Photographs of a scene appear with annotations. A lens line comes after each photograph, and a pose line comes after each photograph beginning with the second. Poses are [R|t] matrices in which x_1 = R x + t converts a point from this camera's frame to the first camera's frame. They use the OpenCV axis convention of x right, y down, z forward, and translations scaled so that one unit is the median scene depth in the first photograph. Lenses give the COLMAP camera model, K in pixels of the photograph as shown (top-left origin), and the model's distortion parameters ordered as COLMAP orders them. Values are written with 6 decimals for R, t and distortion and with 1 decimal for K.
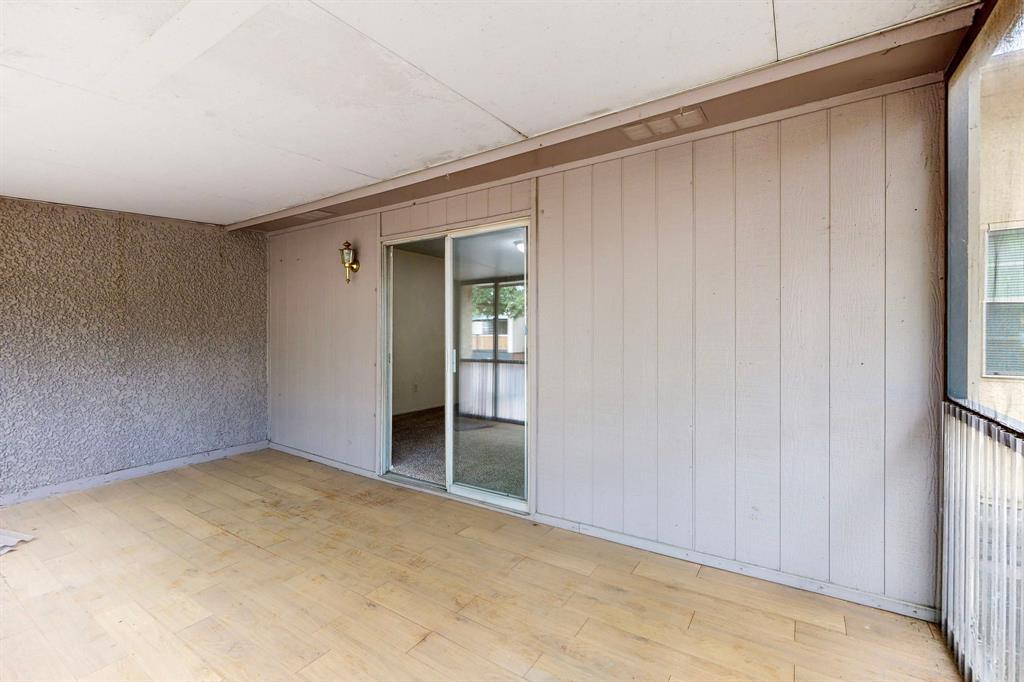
lens RADIAL K [[447.0, 0, 513.4], [0, 447.0, 343.3], [0, 0, 1]] dist [0.003878, 0.000127]
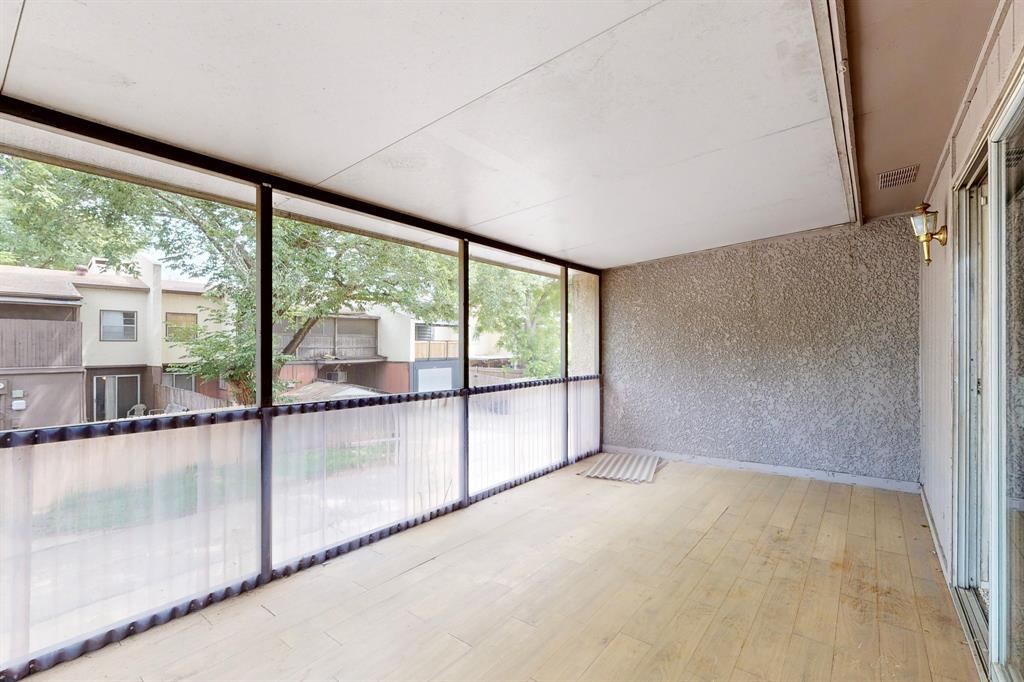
lens RADIAL K [[447.0, 0, 513.4], [0, 447.0, 343.3], [0, 0, 1]] dist [0.003878, 0.000127]
pose [[-0.076557, -0.008407, -0.997030, 0.340592], [-0.010556, 0.999915, -0.007621, -0.010967], [0.997009, 0.009941, -0.076639, 0.477160]]
